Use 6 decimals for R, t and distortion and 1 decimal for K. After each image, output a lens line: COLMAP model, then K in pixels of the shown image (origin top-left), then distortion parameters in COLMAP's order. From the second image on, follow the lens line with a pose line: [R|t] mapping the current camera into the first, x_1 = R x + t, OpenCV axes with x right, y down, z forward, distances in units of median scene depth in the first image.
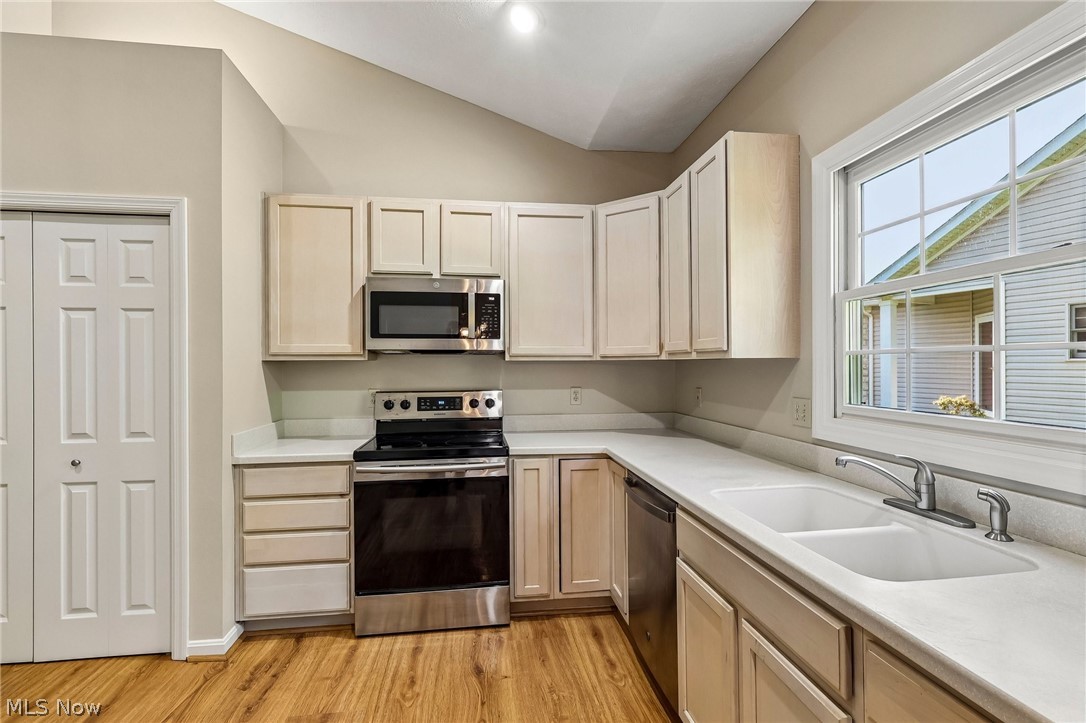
lens RADIAL K [[501.8, 0, 542.9], [0, 501.8, 366.6], [0, 0, 1]] dist [-0.003526, 0.000611]
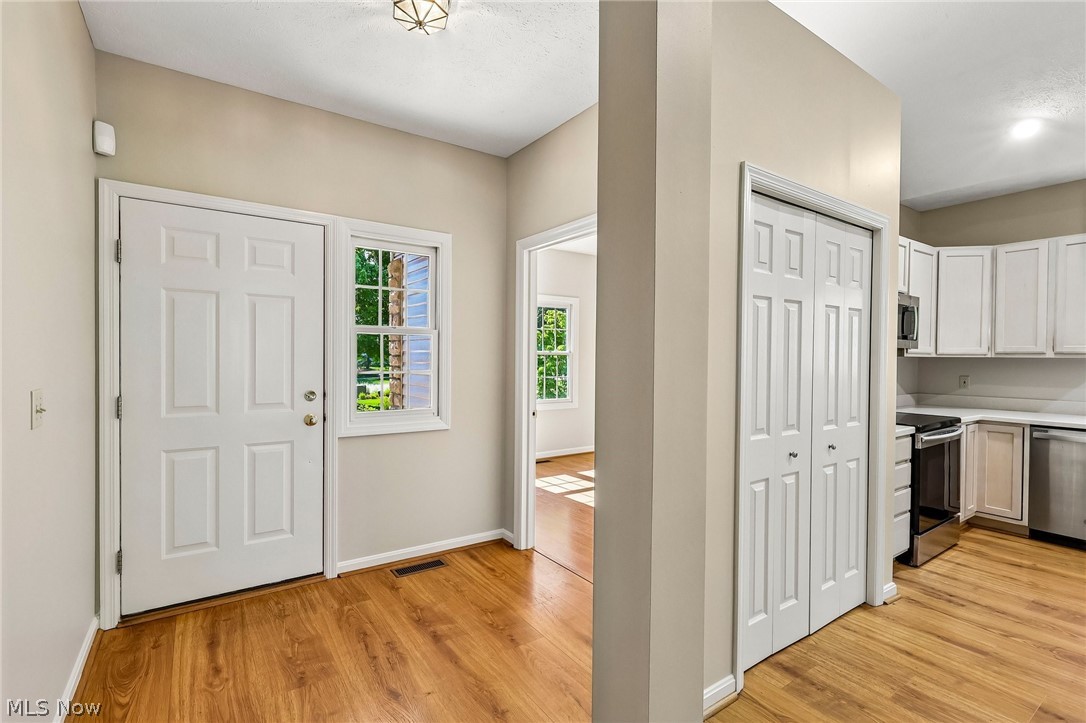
lens RADIAL K [[501.8, 0, 539.6], [0, 501.8, 362.0], [0, 0, 1]] dist [-0.003526, 0.000611]
pose [[0.892833, 0.006562, 0.450341, -2.034718], [-0.013779, 0.999824, 0.012747, 0.000338], [-0.450178, -0.017586, 0.892766, 0.311780]]
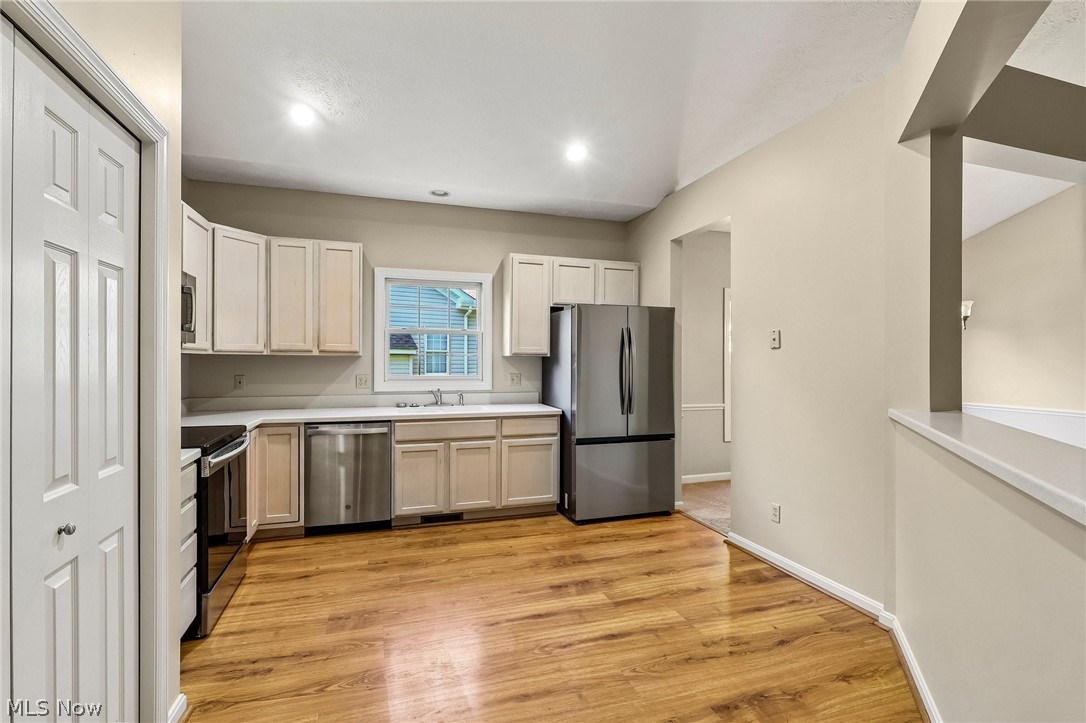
lens RADIAL K [[501.8, 0, 541.7], [0, 501.8, 363.6], [0, 0, 1]] dist [-0.003526, 0.000611]
pose [[-0.183663, -0.002496, 0.982986, -1.590543], [-0.007854, 0.999969, 0.001072, 0.004771], [-0.982958, -0.007523, -0.183677, 0.596873]]
